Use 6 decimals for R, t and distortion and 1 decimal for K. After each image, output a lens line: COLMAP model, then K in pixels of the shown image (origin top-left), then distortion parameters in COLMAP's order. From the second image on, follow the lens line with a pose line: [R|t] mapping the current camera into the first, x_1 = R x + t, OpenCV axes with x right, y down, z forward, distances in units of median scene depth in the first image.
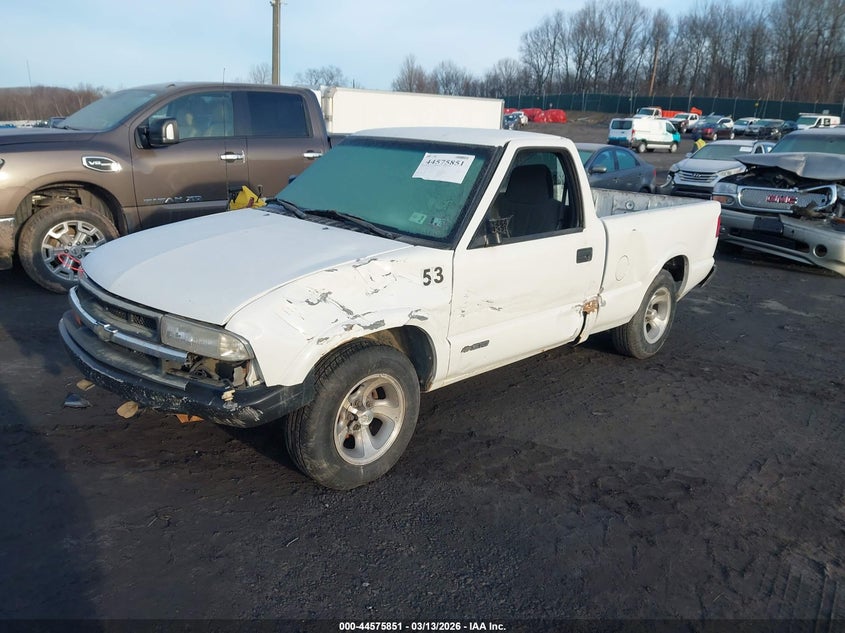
lens RADIAL K [[672.9, 0, 424.9], [0, 672.9, 315.4], [0, 0, 1]] dist [0.000462, 0.004759]
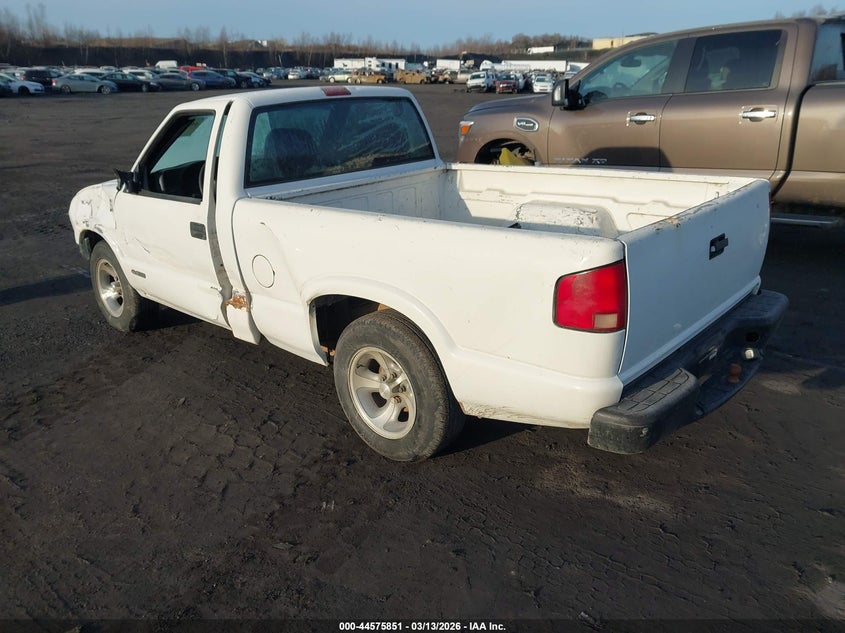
lens RADIAL K [[672.9, 0, 424.9], [0, 672.9, 315.4], [0, 0, 1]] dist [0.000462, 0.004759]
pose [[0.016254, 0.282817, -0.959036, 0.958488], [-0.227435, 0.935065, 0.271894, -0.250405], [0.973658, 0.213699, 0.079521, 1.049606]]
